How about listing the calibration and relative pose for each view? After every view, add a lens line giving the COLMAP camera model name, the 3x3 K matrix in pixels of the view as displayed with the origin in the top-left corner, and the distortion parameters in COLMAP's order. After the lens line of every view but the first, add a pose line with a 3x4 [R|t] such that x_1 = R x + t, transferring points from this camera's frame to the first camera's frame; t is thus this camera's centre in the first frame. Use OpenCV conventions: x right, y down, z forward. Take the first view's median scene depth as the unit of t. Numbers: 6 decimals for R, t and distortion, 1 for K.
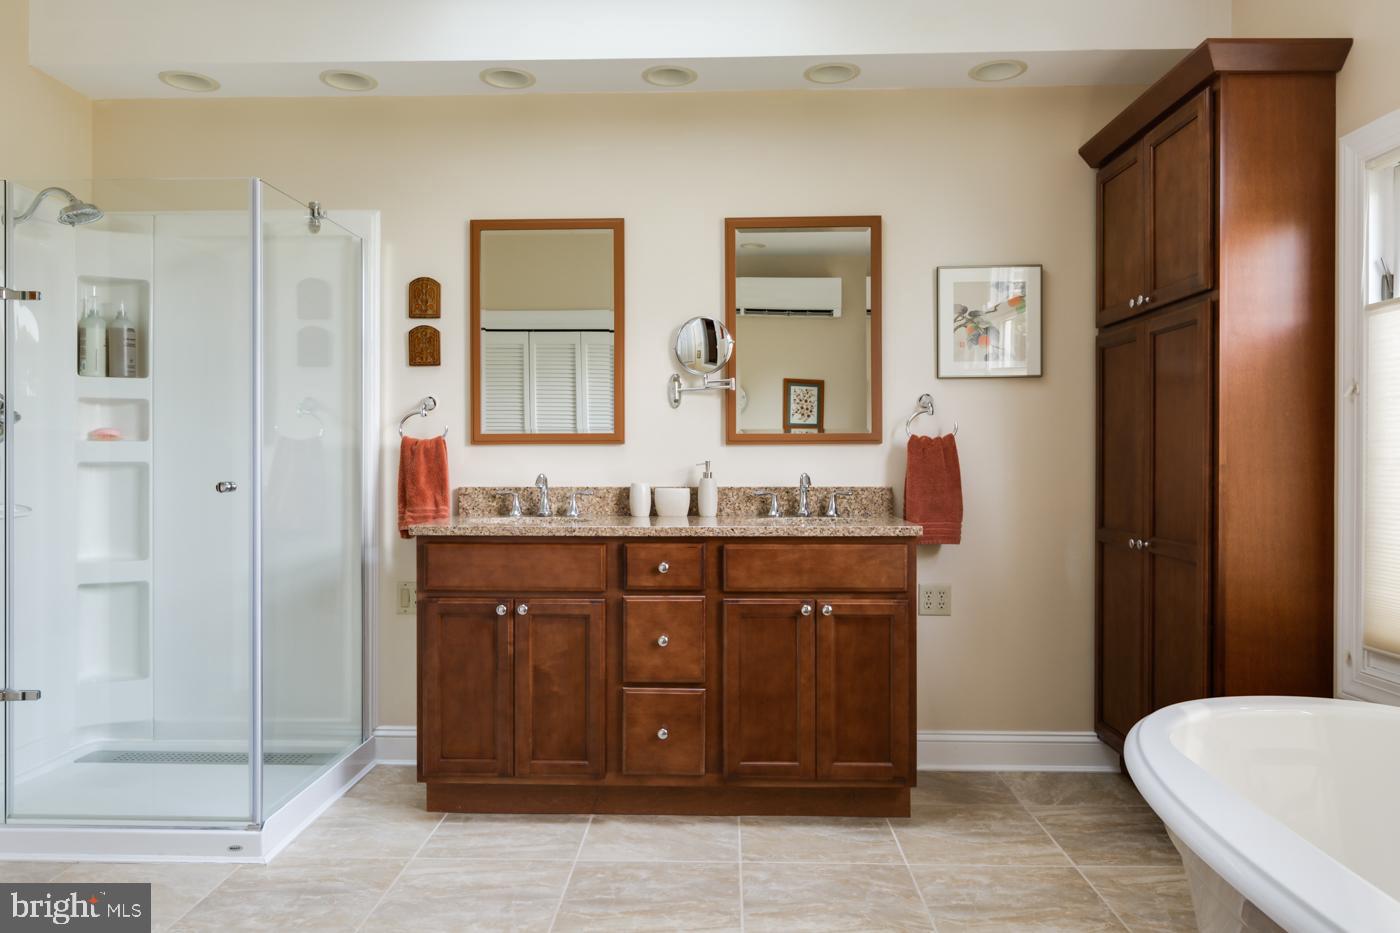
lens RADIAL K [[963.6, 0, 700.0], [0, 963.6, 466.5], [0, 0, 1]] dist [0.007351, 0.002355]
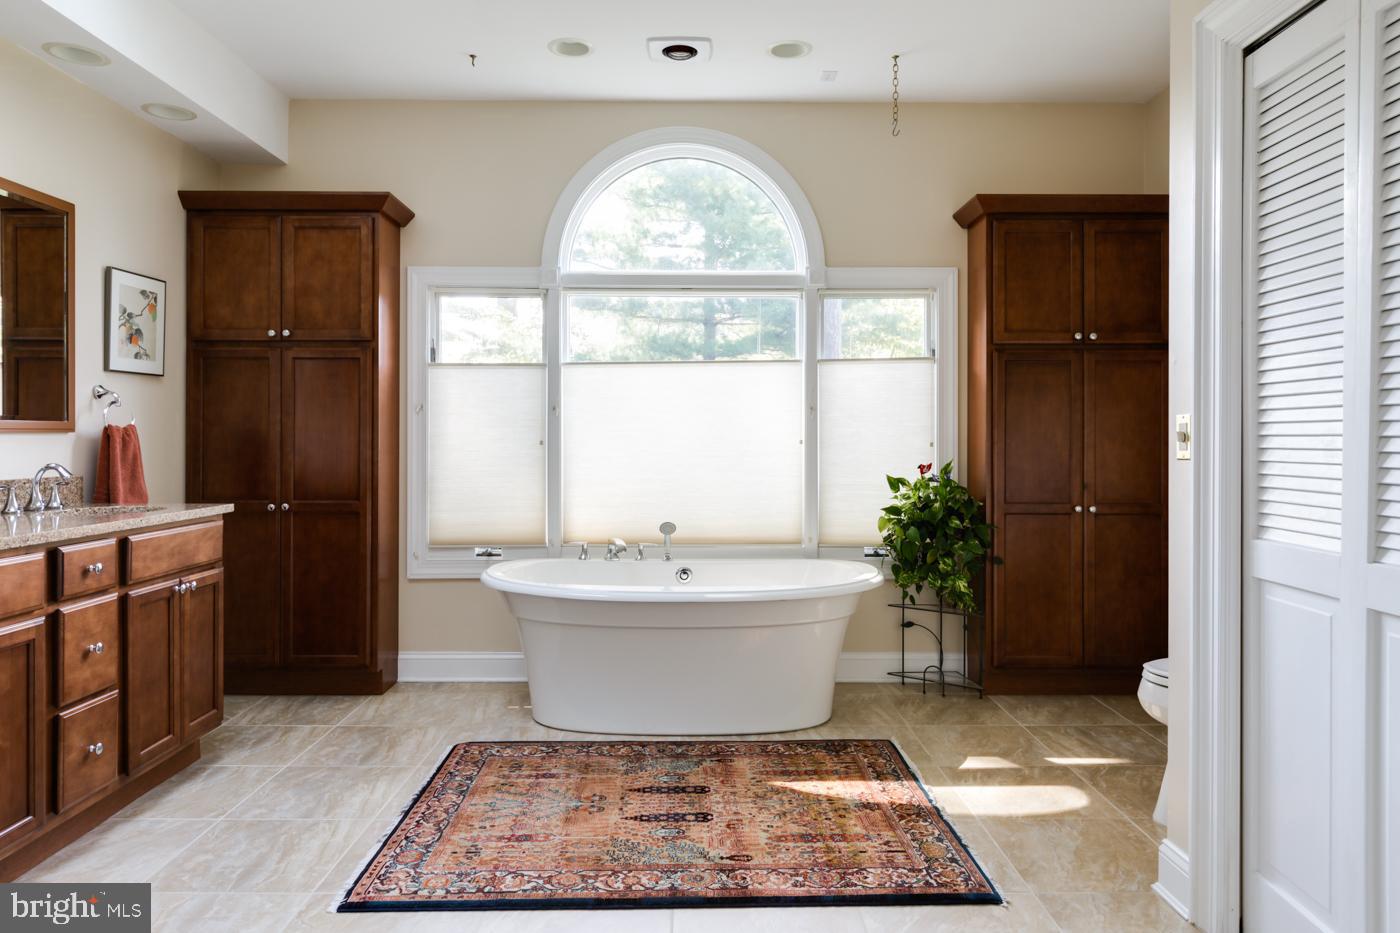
lens RADIAL K [[944.1, 0, 699.7], [0, 944.1, 441.8], [0, 0, 1]] dist [0.001324, 0.000787]
pose [[-0.041022, -0.002966, 0.999154, -0.954890], [0.008399, 0.999959, 0.003313, -0.013482], [-0.999123, 0.008527, -0.040996, 0.457042]]
